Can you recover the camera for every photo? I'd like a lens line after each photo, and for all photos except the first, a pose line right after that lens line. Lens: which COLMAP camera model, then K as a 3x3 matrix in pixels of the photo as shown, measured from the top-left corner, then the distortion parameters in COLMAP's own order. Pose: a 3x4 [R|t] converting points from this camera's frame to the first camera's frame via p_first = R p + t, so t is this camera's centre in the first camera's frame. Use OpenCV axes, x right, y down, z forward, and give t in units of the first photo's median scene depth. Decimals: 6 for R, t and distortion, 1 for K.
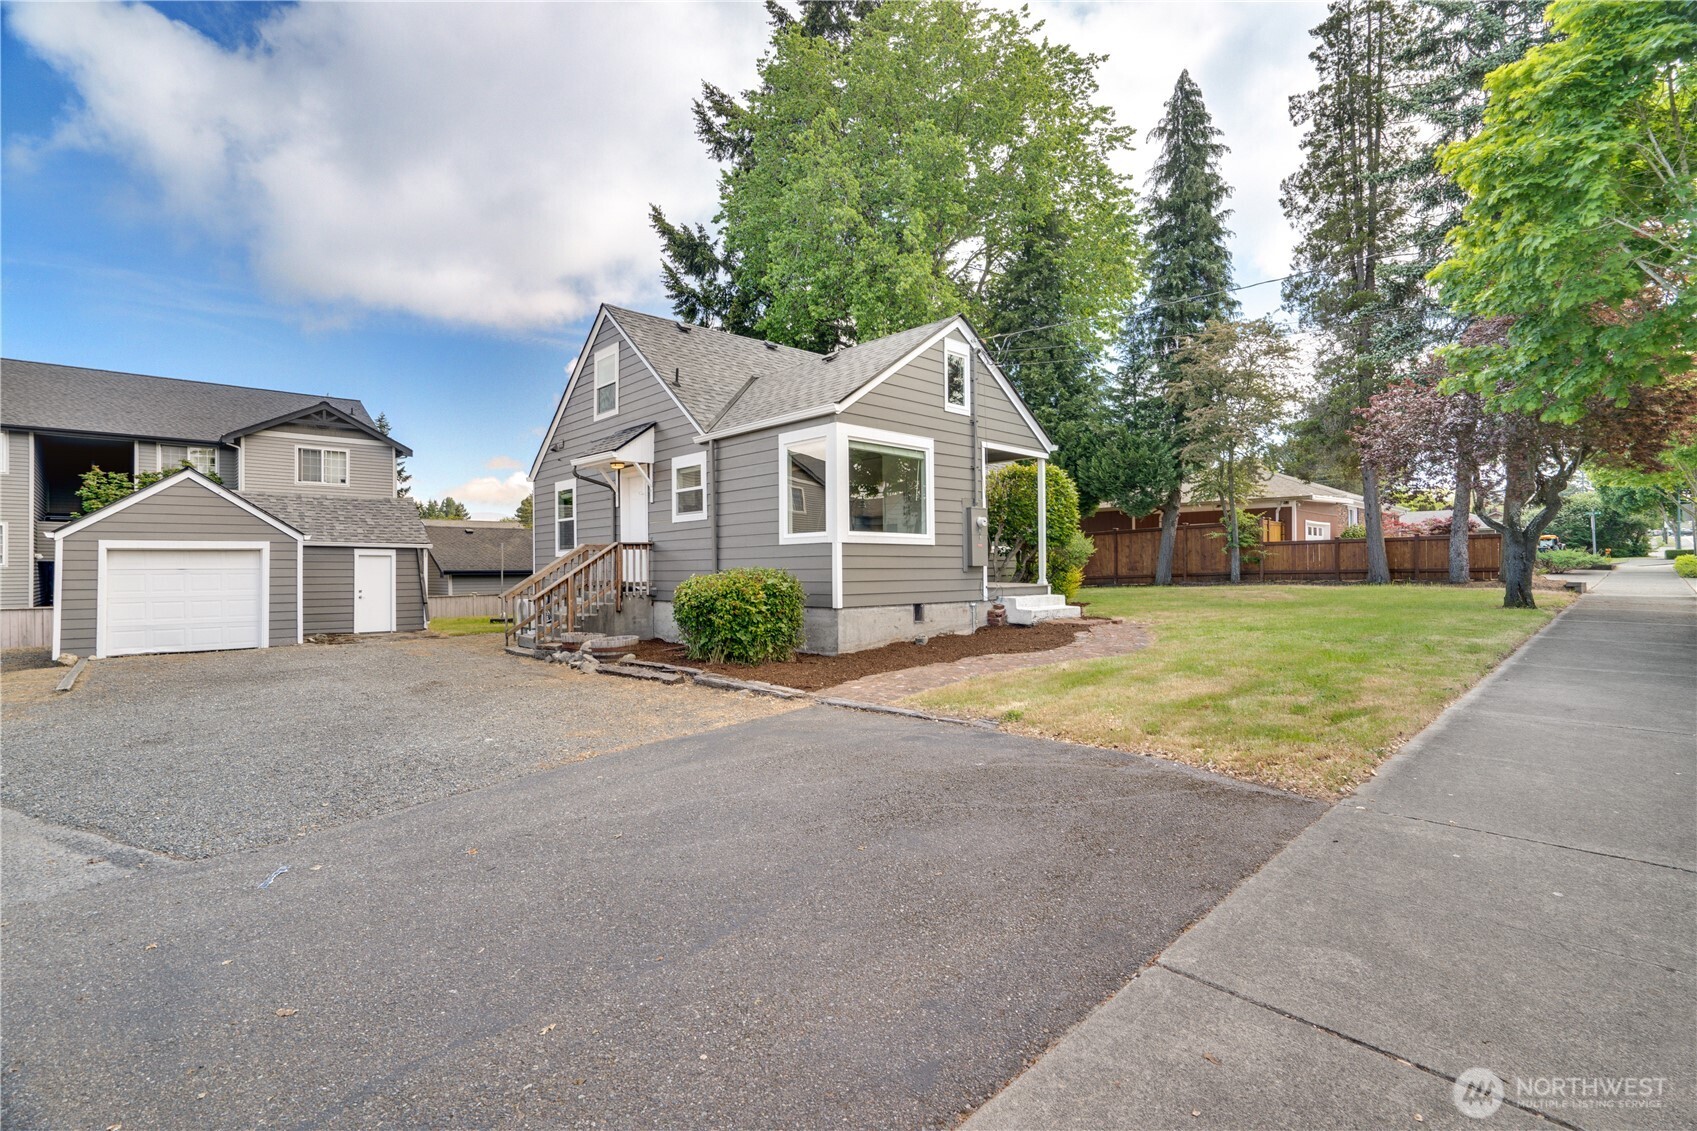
lens RADIAL K [[786.5, 0, 832.8], [0, 786.5, 565.7], [0, 0, 1]] dist [-0.051174, 0.017119]
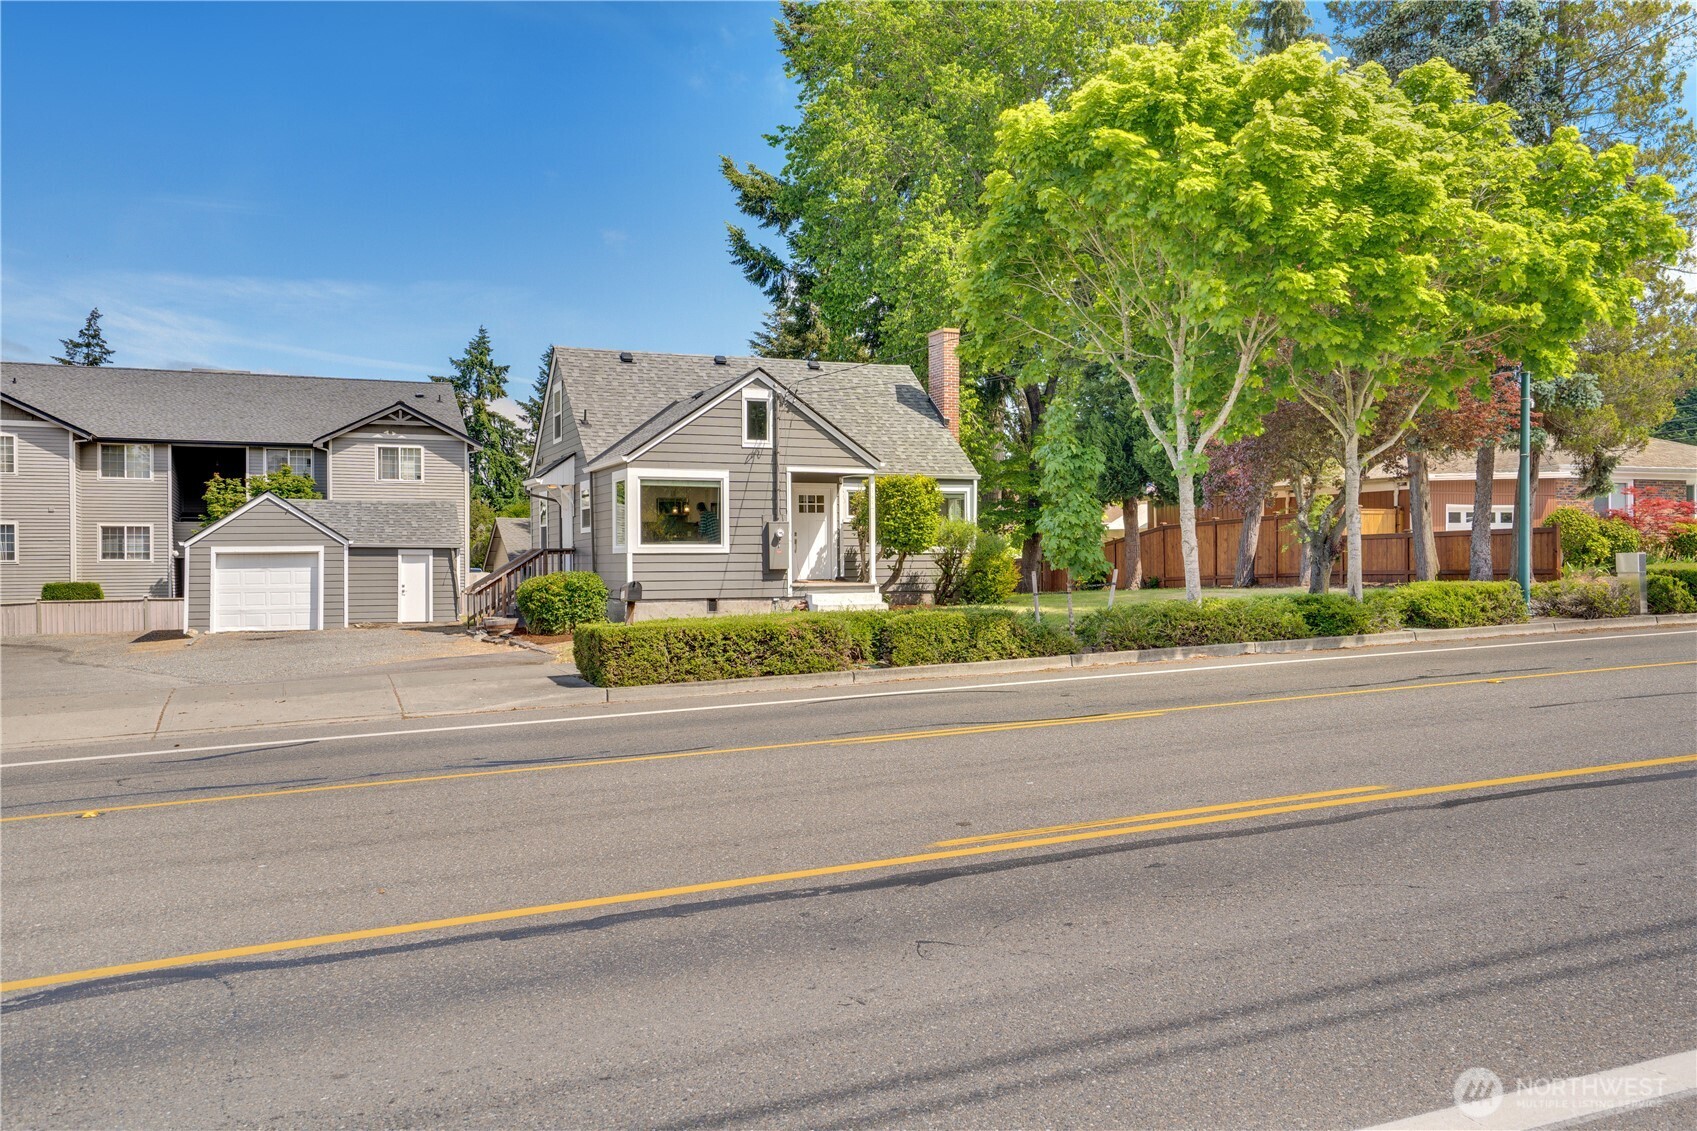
lens RADIAL K [[1394.0, 0, 848.5], [0, 1394.0, 565.5], [0, 0, 1]] dist [0.038424, 0.011564]
pose [[0.934548, 0.003121, -0.355823, 0.752172], [0.001233, 0.999927, 0.012007, -0.022113], [0.355835, -0.011660, 0.934476, -0.713564]]
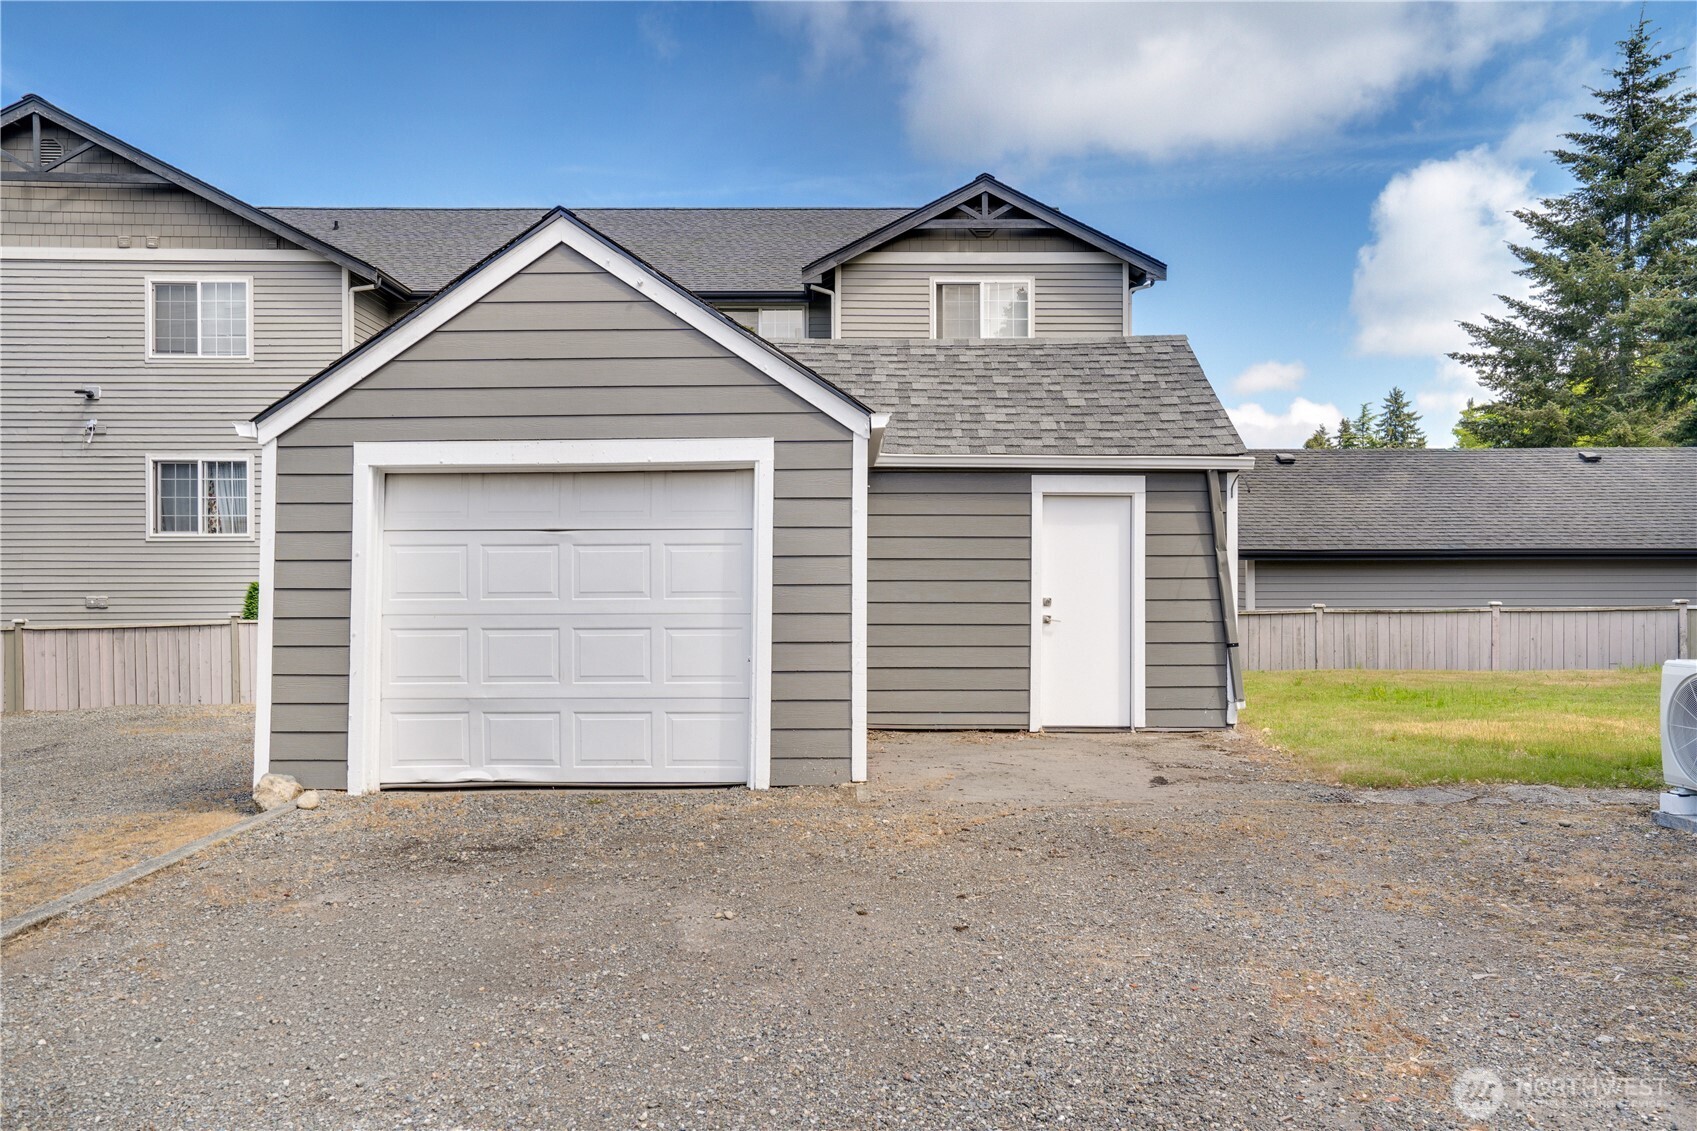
lens RADIAL K [[1201.7, 0, 848.5], [0, 1201.7, 565.5], [0, 0, 1]] dist [0.001002, 0.001091]
pose [[0.745649, 0.007382, -0.666298, -0.330972], [0.000432, 0.999933, 0.011563, 0.011044], [0.666338, -0.008910, 0.745596, 0.558521]]
